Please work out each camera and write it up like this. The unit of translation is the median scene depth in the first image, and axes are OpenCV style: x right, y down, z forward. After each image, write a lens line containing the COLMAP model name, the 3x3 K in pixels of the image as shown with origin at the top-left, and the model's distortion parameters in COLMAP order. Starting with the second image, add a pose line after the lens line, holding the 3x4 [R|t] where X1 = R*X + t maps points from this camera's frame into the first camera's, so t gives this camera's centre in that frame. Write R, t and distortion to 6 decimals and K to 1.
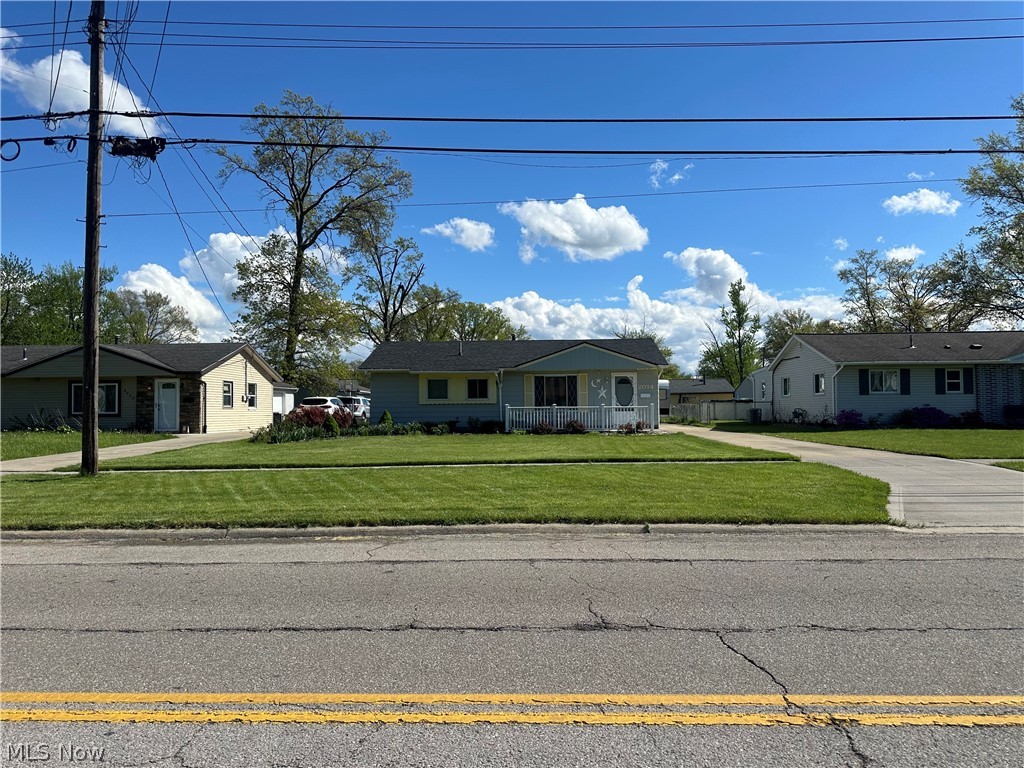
lens RADIAL K [[701.7, 0, 512.0], [0, 701.7, 384.0], [0, 0, 1]] dist [-0.000230, 0.060586]
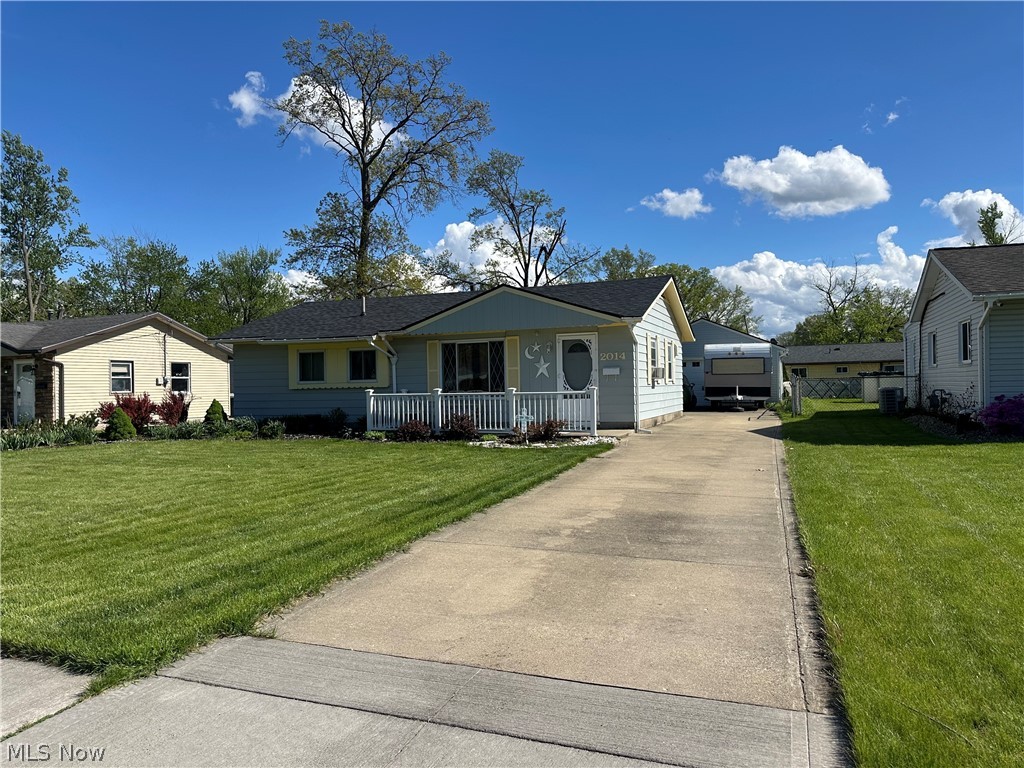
lens RADIAL K [[701.7, 0, 512.0], [0, 701.7, 384.0], [0, 0, 1]] dist [-0.000230, 0.060586]
pose [[0.945775, -0.009717, -0.324678, 0.292322], [0.022585, 0.999101, 0.035889, 0.003955], [0.324037, -0.041276, 0.945143, 0.418364]]
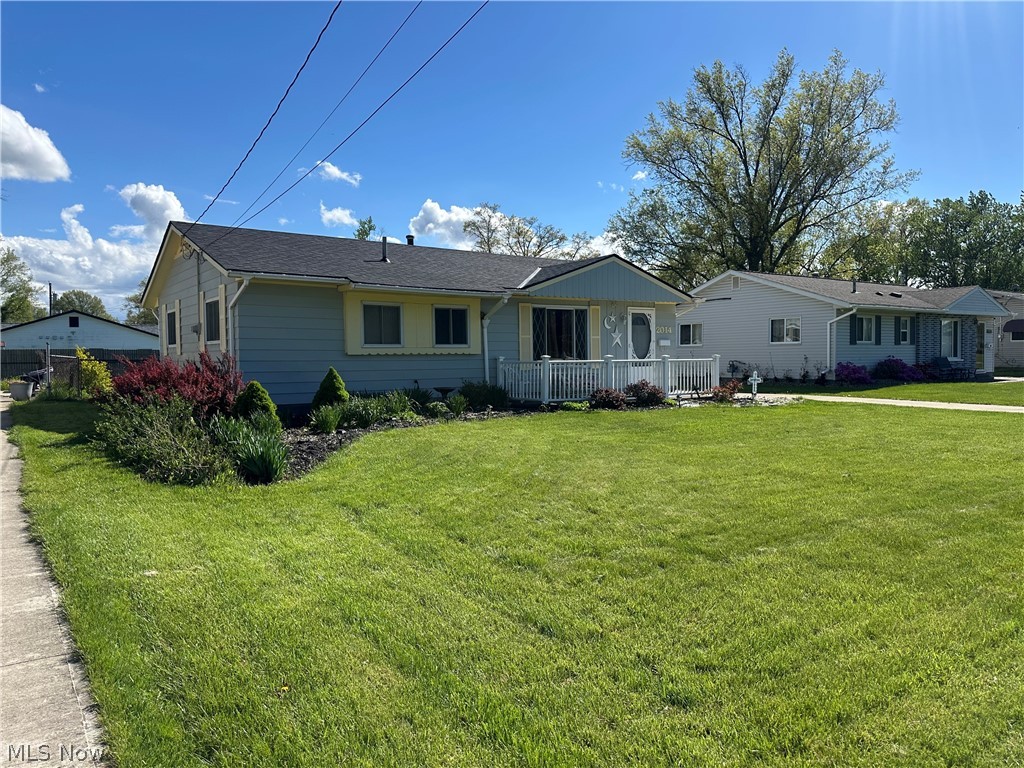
lens RADIAL K [[701.7, 0, 512.0], [0, 701.7, 384.0], [0, 0, 1]] dist [-0.000230, 0.060586]
pose [[0.775100, -0.024510, 0.631363, -0.343410], [-0.018847, 0.997906, 0.061878, 0.016449], [-0.631557, -0.059861, 0.773015, 0.553143]]
